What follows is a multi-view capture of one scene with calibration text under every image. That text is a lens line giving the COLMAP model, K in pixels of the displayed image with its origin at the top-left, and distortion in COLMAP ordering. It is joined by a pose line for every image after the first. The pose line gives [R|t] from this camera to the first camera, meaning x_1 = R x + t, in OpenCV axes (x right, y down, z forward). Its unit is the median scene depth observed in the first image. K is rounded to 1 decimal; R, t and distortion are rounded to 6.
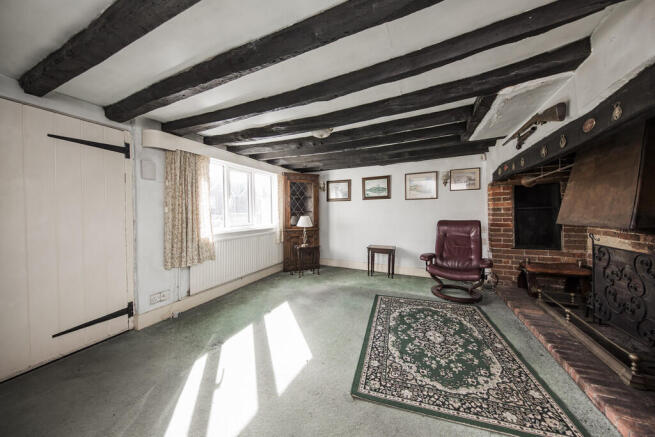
lens RADIAL K [[215.2, 0, 329.0], [0, 215.2, 215.8], [0, 0, 1]] dist [0.000652, 0.000079]
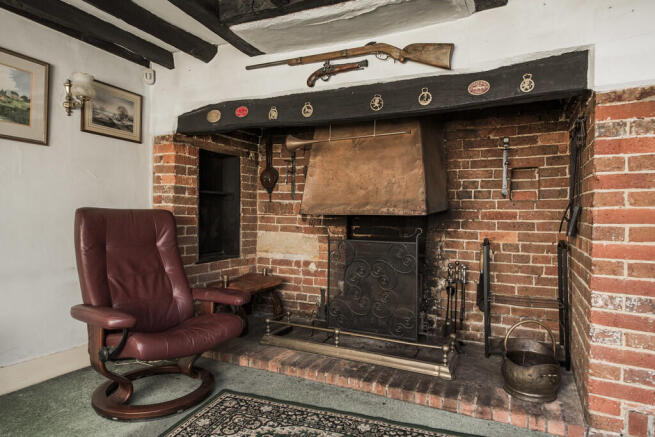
lens RADIAL K [[381.8, 0, 328.1], [0, 381.8, 221.2], [0, 0, 1]] dist [-0.004279, -0.000044]
pose [[-0.001413, 0.006247, 0.999979, -0.130059], [-0.005368, 0.999966, -0.006255, 0.053965], [-0.999985, -0.005377, -0.001379, 0.733718]]
